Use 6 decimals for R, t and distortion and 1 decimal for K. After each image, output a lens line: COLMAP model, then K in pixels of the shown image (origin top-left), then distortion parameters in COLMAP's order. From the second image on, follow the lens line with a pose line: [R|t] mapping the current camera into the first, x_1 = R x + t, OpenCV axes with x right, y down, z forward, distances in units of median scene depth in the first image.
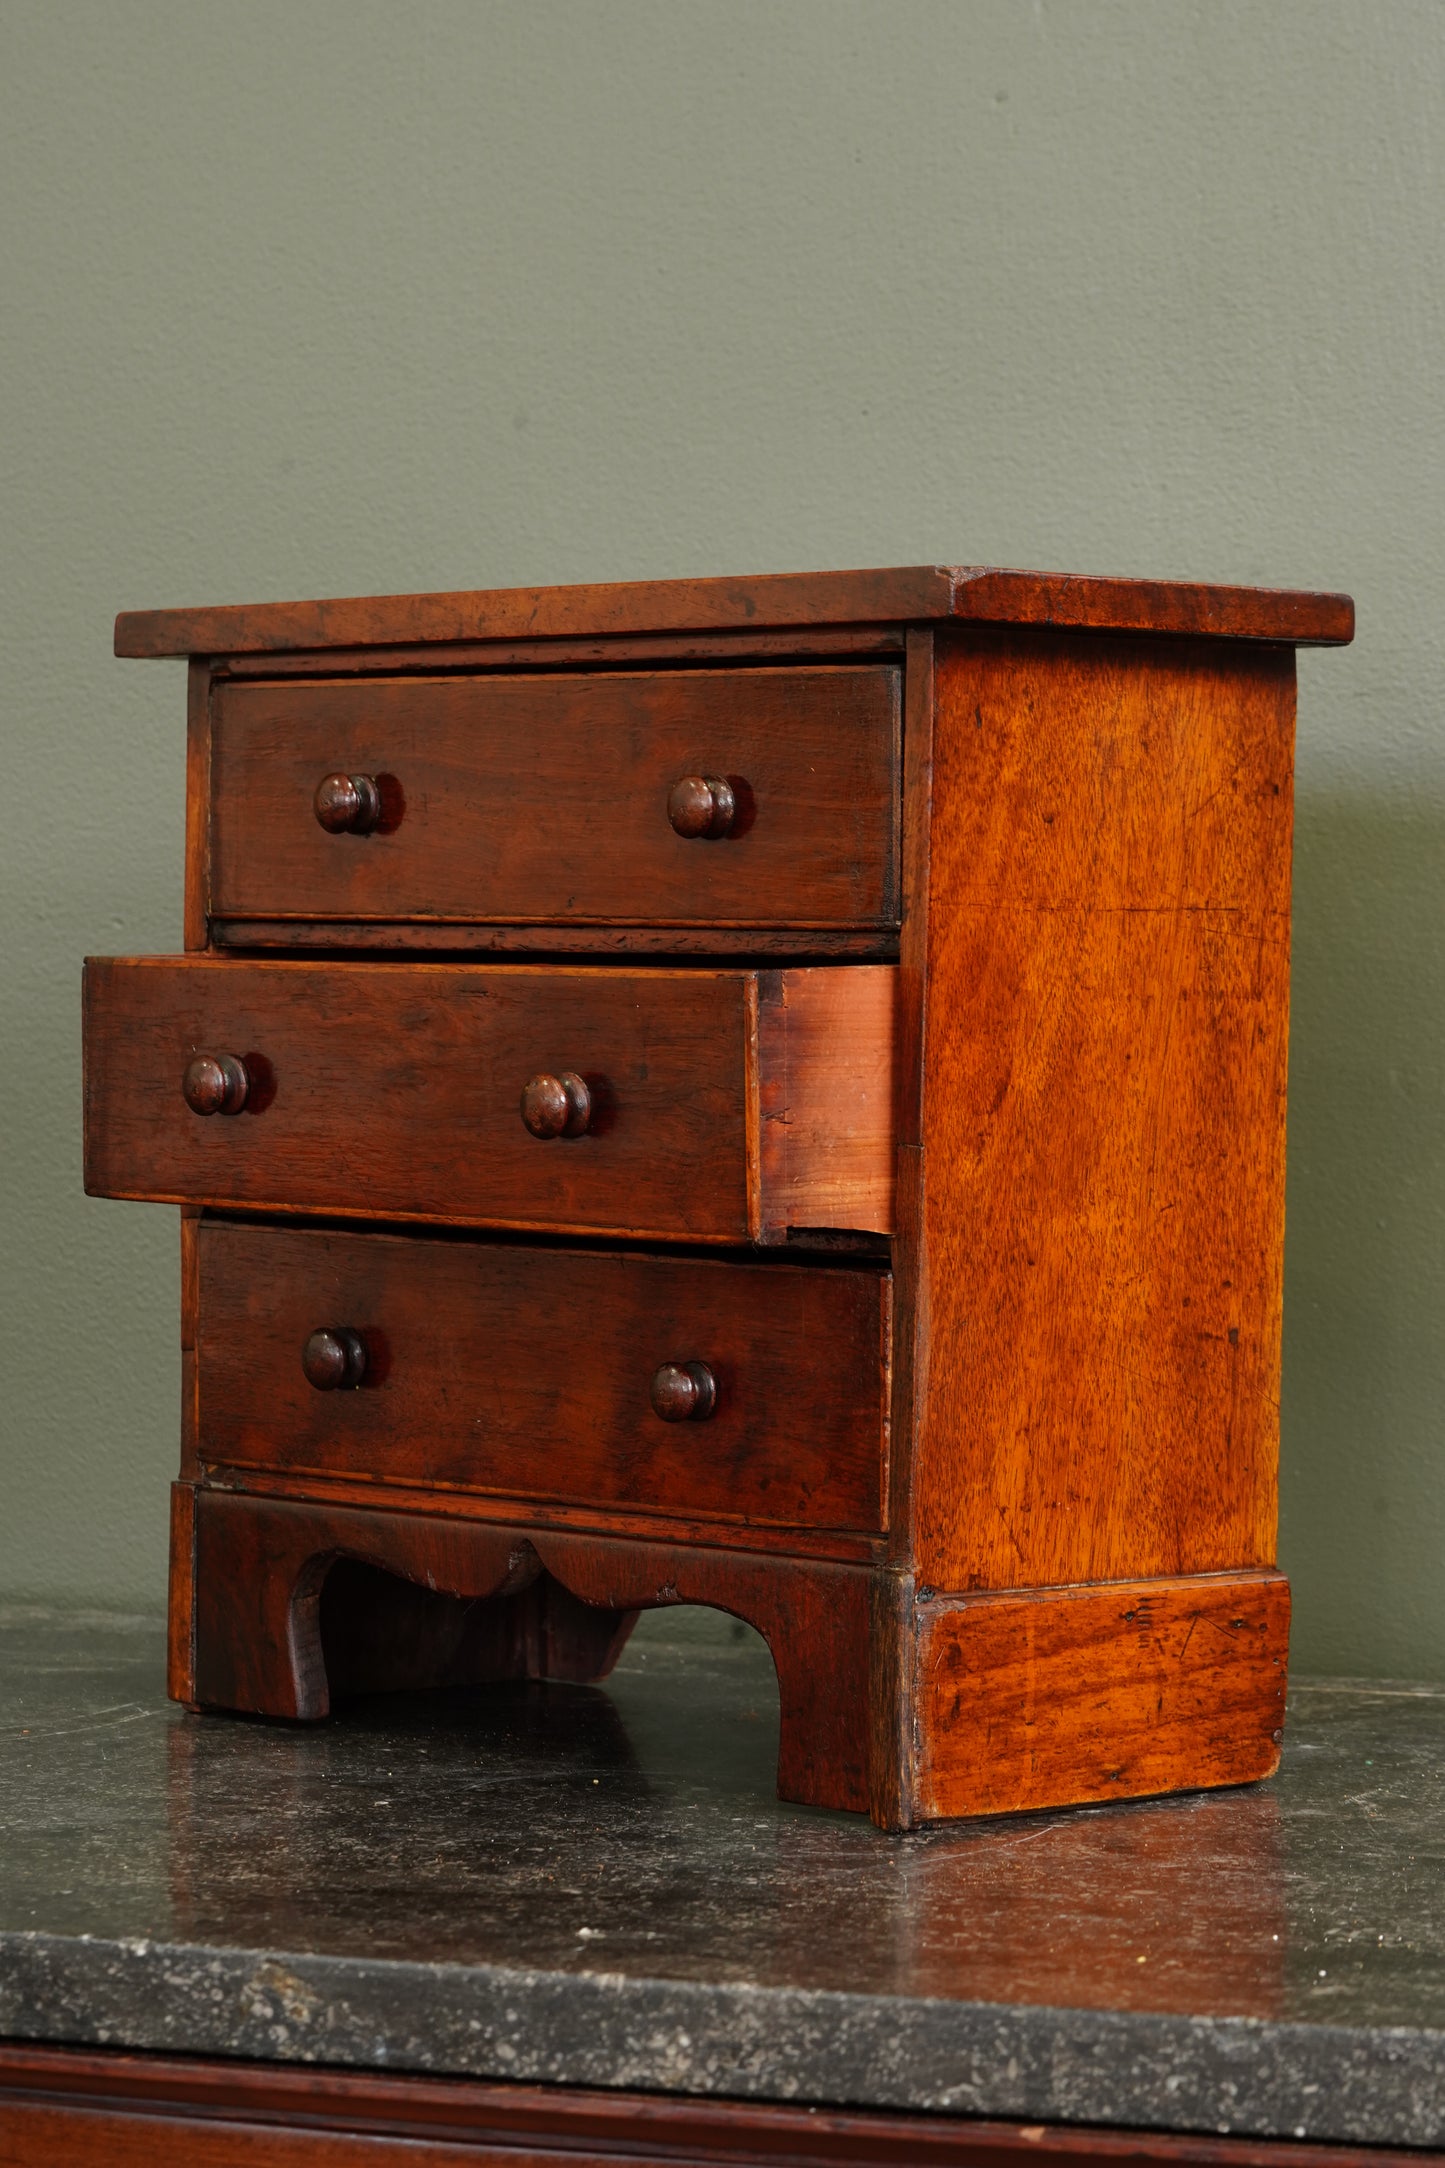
lens RADIAL K [[6307.2, 0, 718.4], [0, 6307.2, 1084.9], [0, 0, 1]] dist [-0.167322, 0.000000]
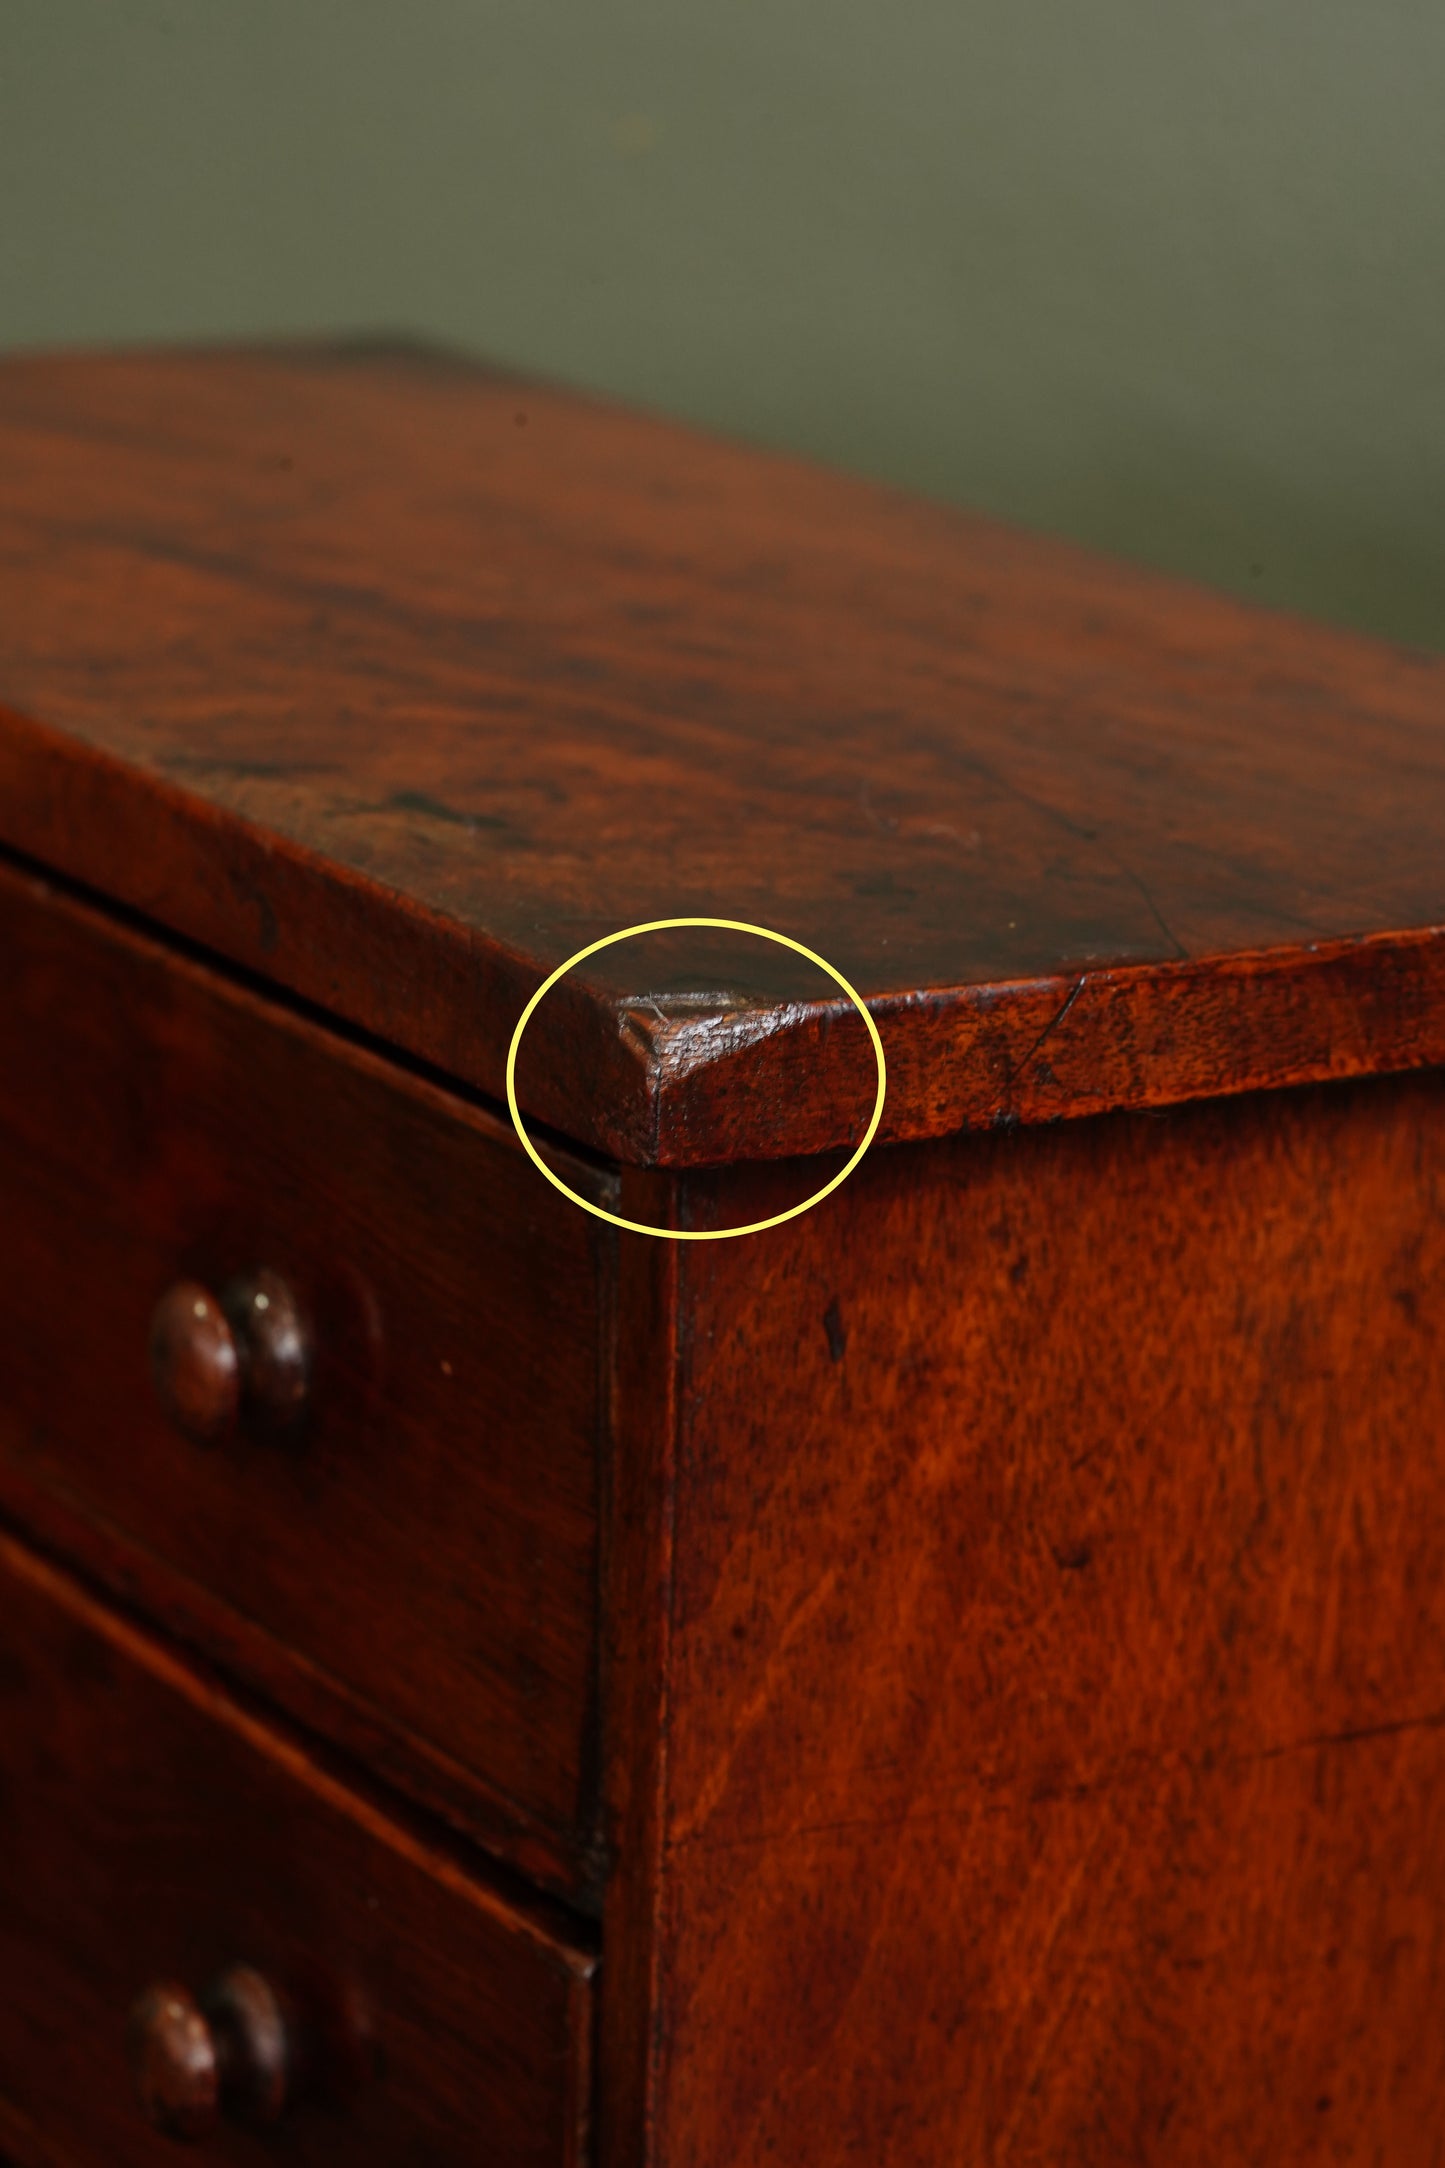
lens RADIAL K [[6937.8, 0, 720.8], [0, 6937.8, 1079.6], [0, 0, 1]] dist [-0.256281, 0.000000]
pose [[0.971377, 0.072827, -0.226105, 0.118401], [-0.016636, 0.970362, 0.241082, -0.160906], [0.236961, -0.230420, 0.943799, 0.625618]]
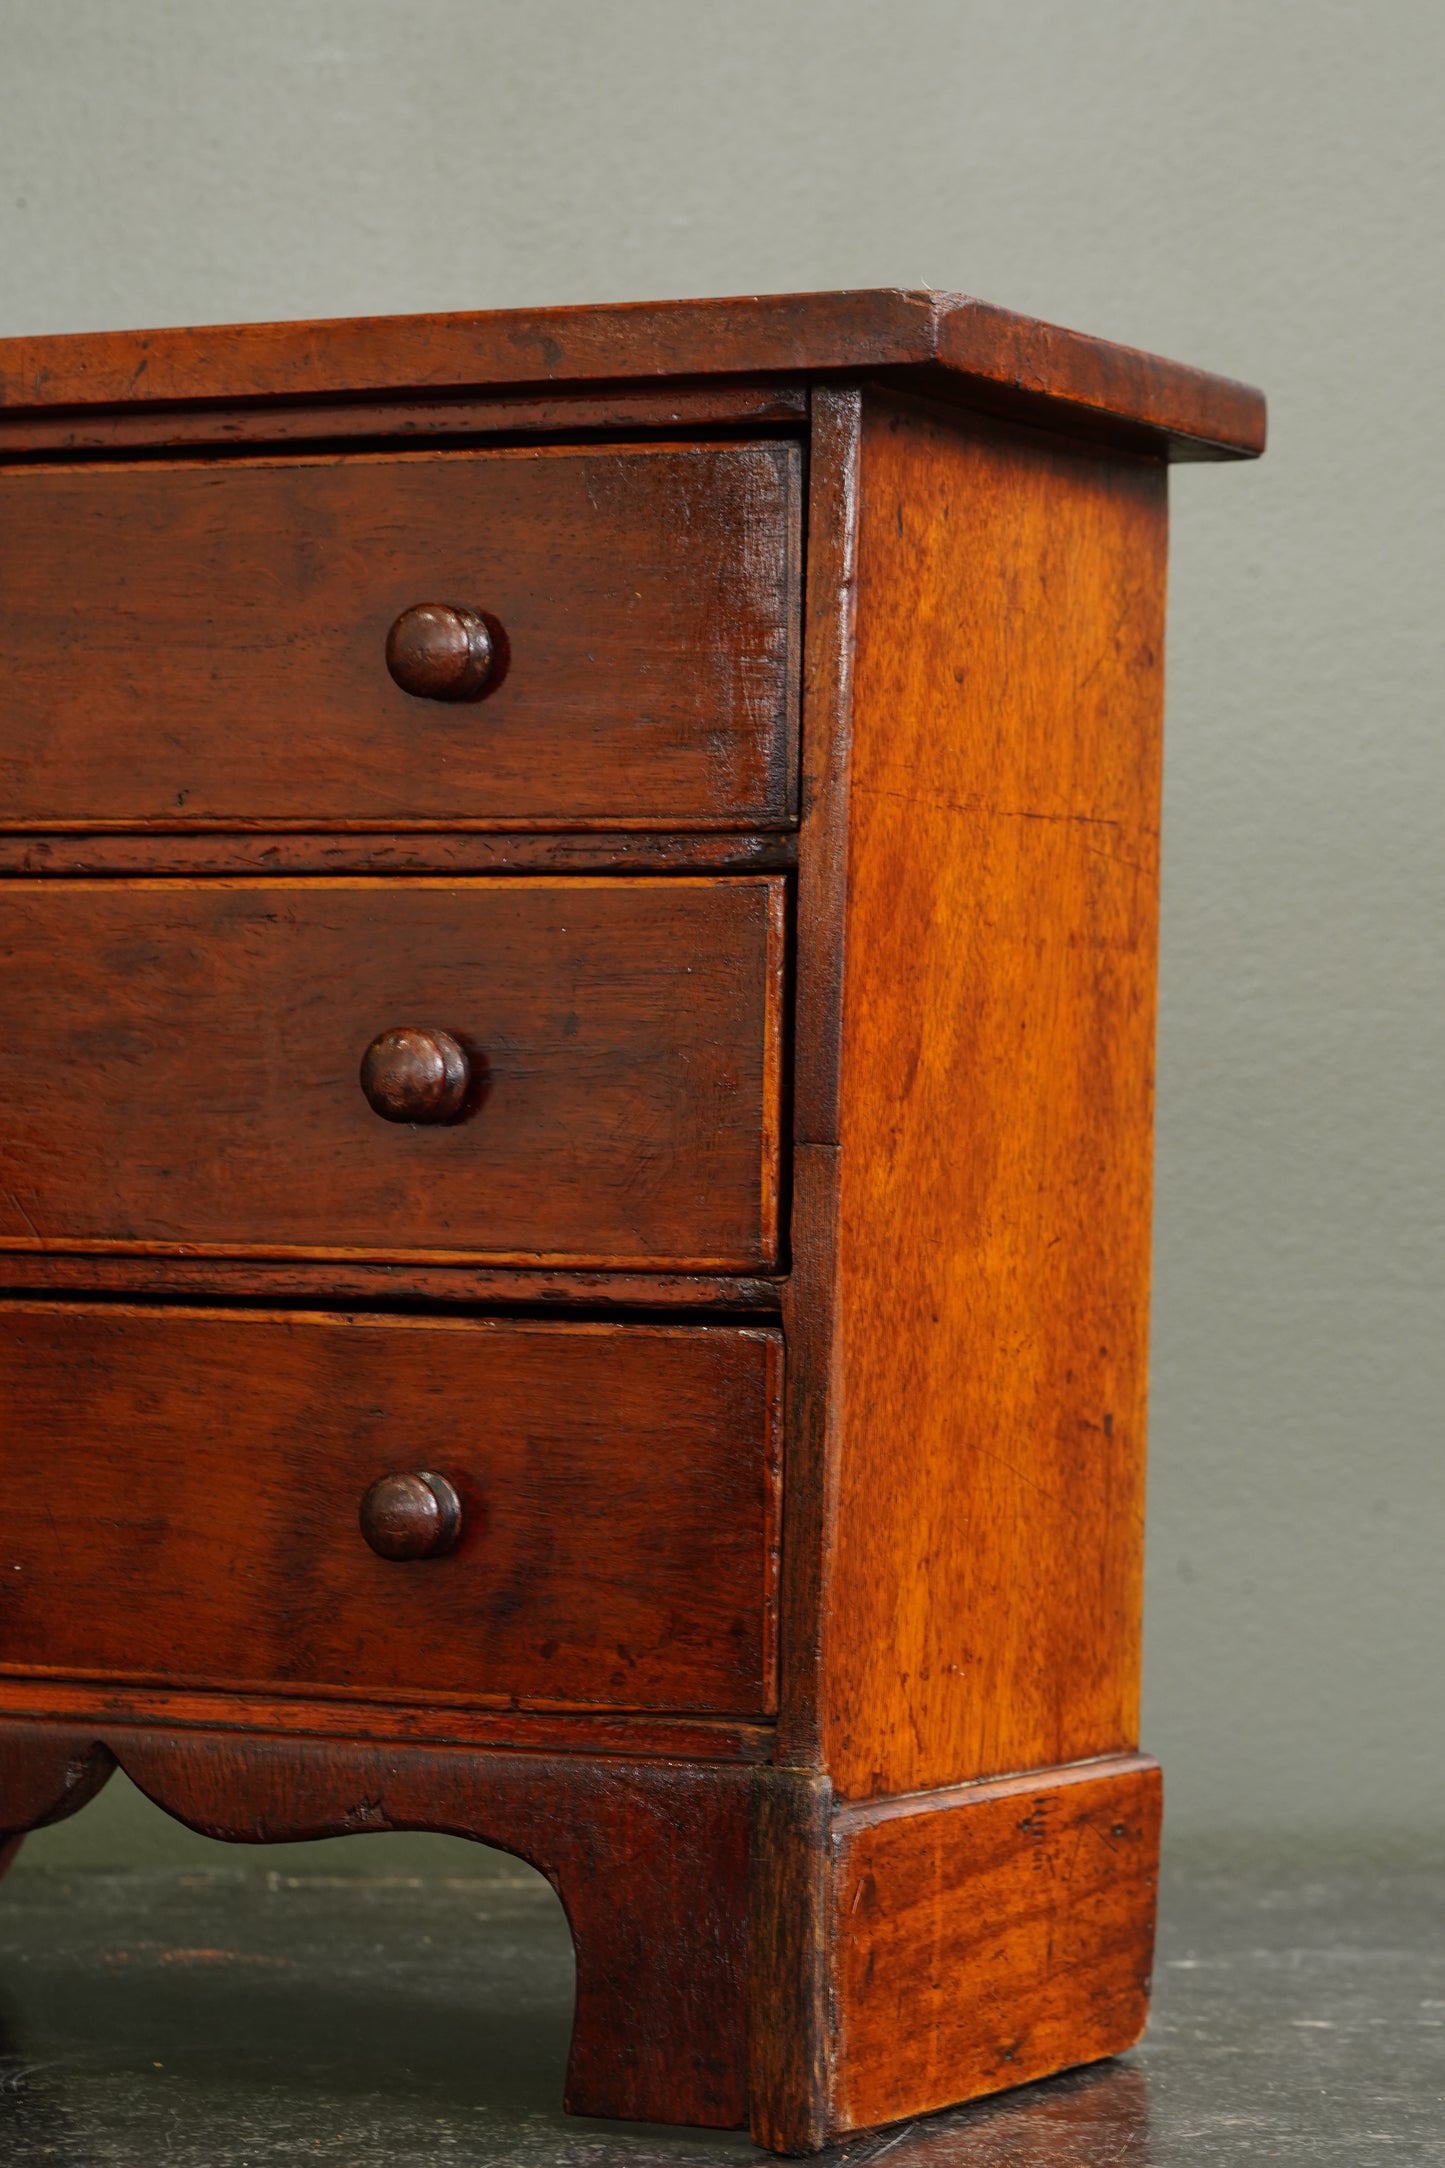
lens RADIAL K [[6307.2, 0, 775.3], [0, 6307.2, 1126.5], [0, 0, 1]] dist [-0.167322, 0.000000]
pose [[0.935719, 0.002680, 0.352736, -0.208647], [0.004029, 0.999825, -0.018284, 0.019600], [-0.352723, 0.018530, 0.935544, 0.356573]]
